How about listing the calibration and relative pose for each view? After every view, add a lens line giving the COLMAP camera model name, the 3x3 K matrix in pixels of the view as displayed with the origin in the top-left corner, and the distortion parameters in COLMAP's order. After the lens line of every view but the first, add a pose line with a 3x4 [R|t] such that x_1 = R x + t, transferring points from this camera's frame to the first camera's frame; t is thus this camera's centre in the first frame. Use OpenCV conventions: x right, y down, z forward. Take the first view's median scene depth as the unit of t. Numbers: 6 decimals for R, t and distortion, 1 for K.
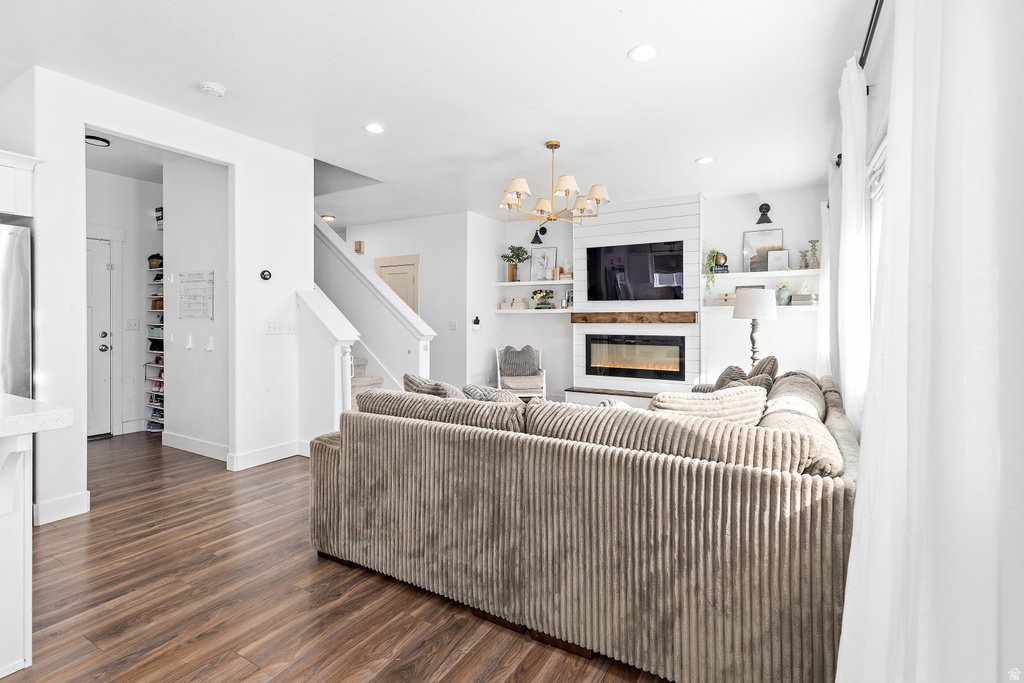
lens RADIAL K [[477.3, 0, 515.0], [0, 477.3, 320.5], [0, 0, 1]] dist [0.011024, -0.003390]
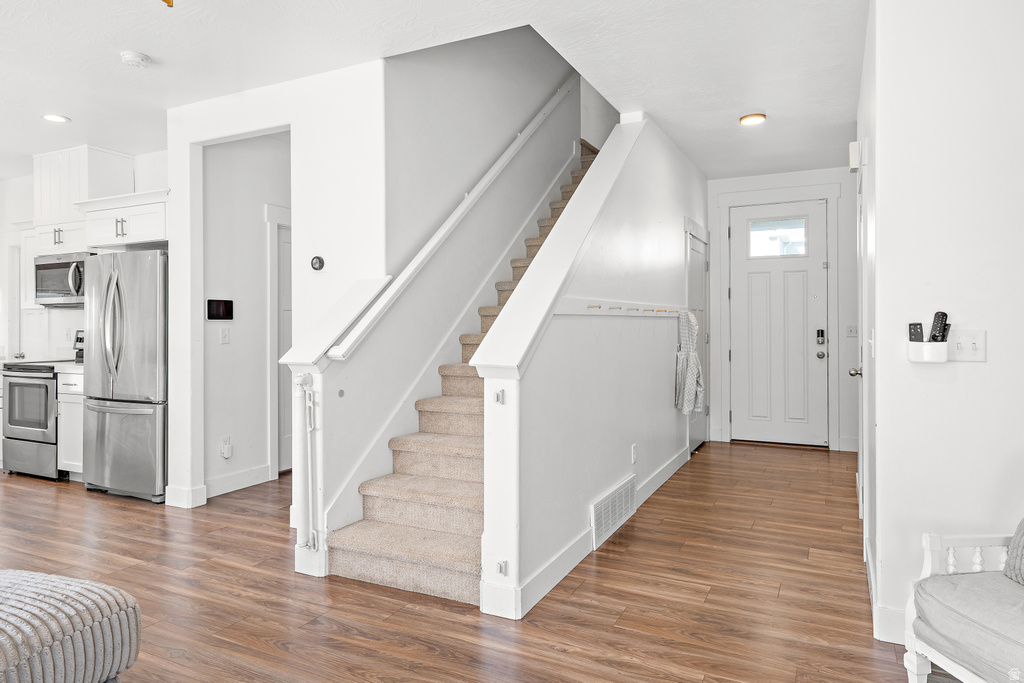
lens RADIAL K [[642.0, 0, 516.2], [0, 642.0, 314.5], [0, 0, 1]] dist [0.010197, 0.001034]
pose [[0.068001, -0.012889, -0.997602, 0.314787], [0.007224, 0.999897, -0.012427, -0.003396], [0.997659, -0.006362, 0.068088, 0.883746]]
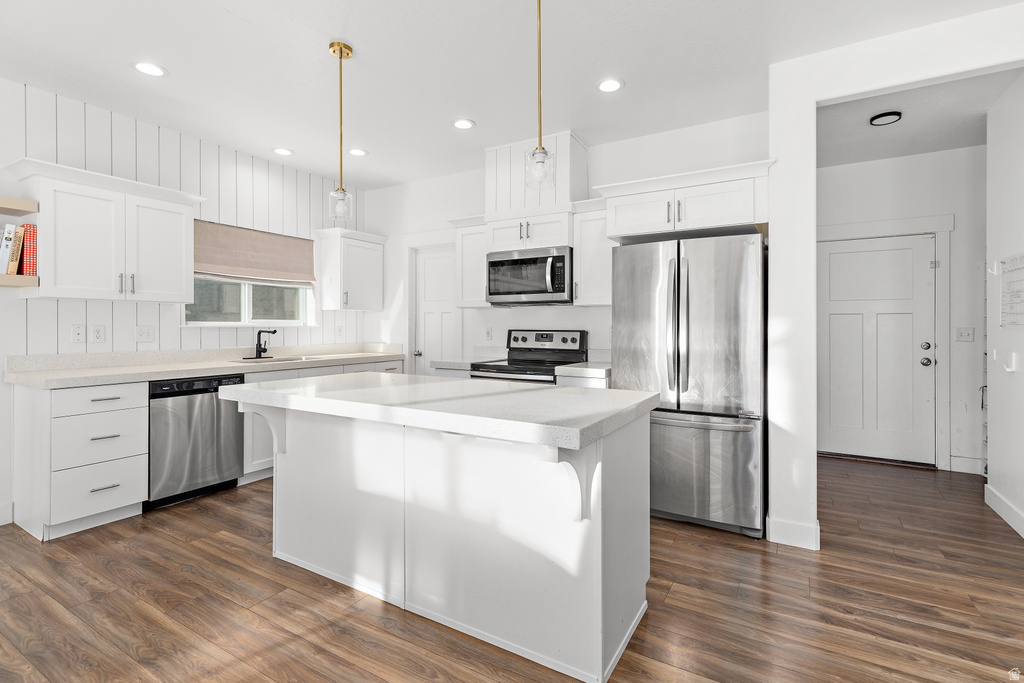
lens RADIAL K [[477.3, 0, 519.8], [0, 477.3, 324.5], [0, 0, 1]] dist [0.011024, -0.003390]
pose [[0.007933, -0.005298, -0.999955, -0.016676], [-0.004438, 0.999976, -0.005333, 0.000014], [0.999959, 0.004481, 0.007909, 0.250700]]
